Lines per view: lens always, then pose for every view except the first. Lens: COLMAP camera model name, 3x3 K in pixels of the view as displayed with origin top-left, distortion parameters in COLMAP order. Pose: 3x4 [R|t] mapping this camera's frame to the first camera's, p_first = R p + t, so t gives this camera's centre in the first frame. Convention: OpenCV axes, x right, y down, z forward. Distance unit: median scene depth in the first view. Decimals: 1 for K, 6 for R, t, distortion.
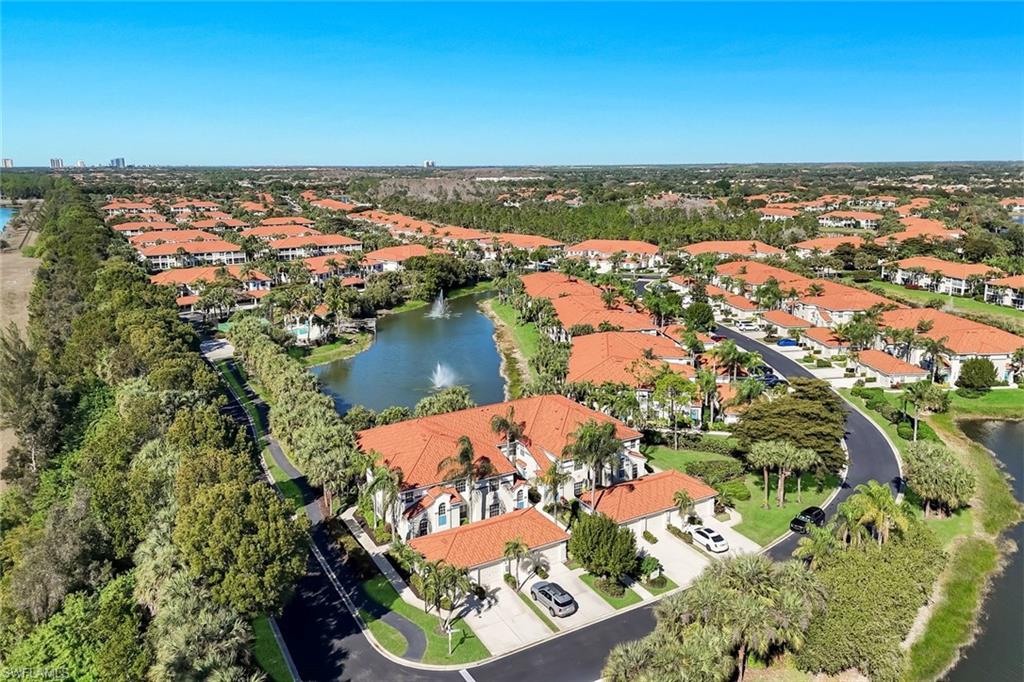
lens RADIAL K [[742.5, 0, 512.0], [0, 742.5, 341.0], [0, 0, 1]] dist [0.034749, -0.001394]
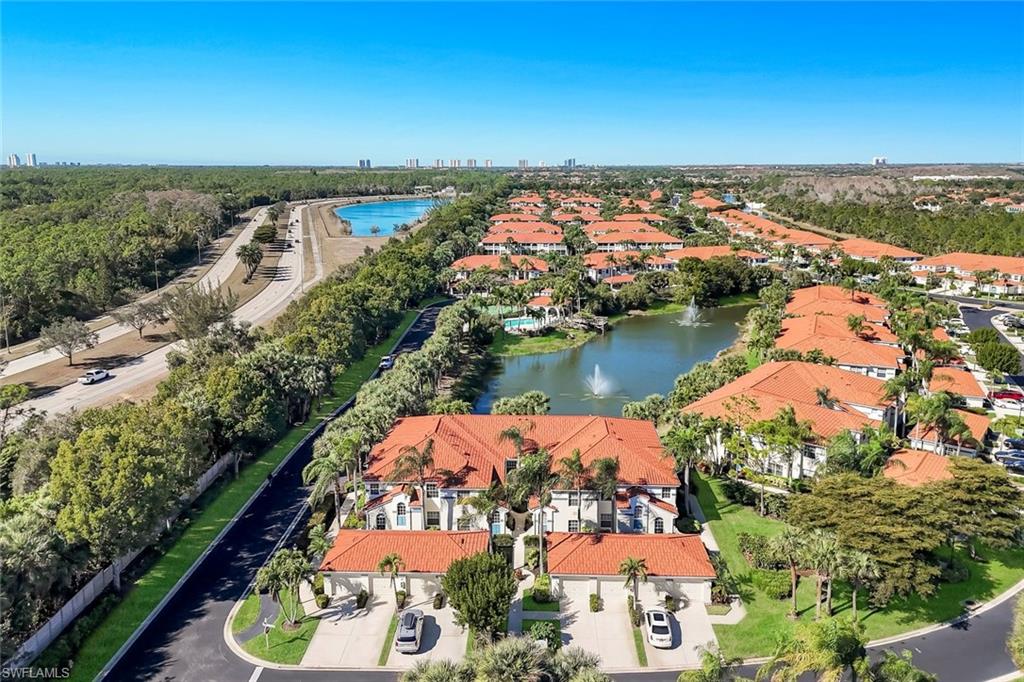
lens RADIAL K [[753.7, 0, 512.5], [0, 753.7, 315.7], [0, 0, 1]] dist [0.034141, -0.003512]
pose [[0.845276, 0.105543, -0.523802, 0.201654], [-0.123020, 0.992403, 0.001442, -0.016607], [0.519975, 0.063220, 0.851839, 0.086858]]
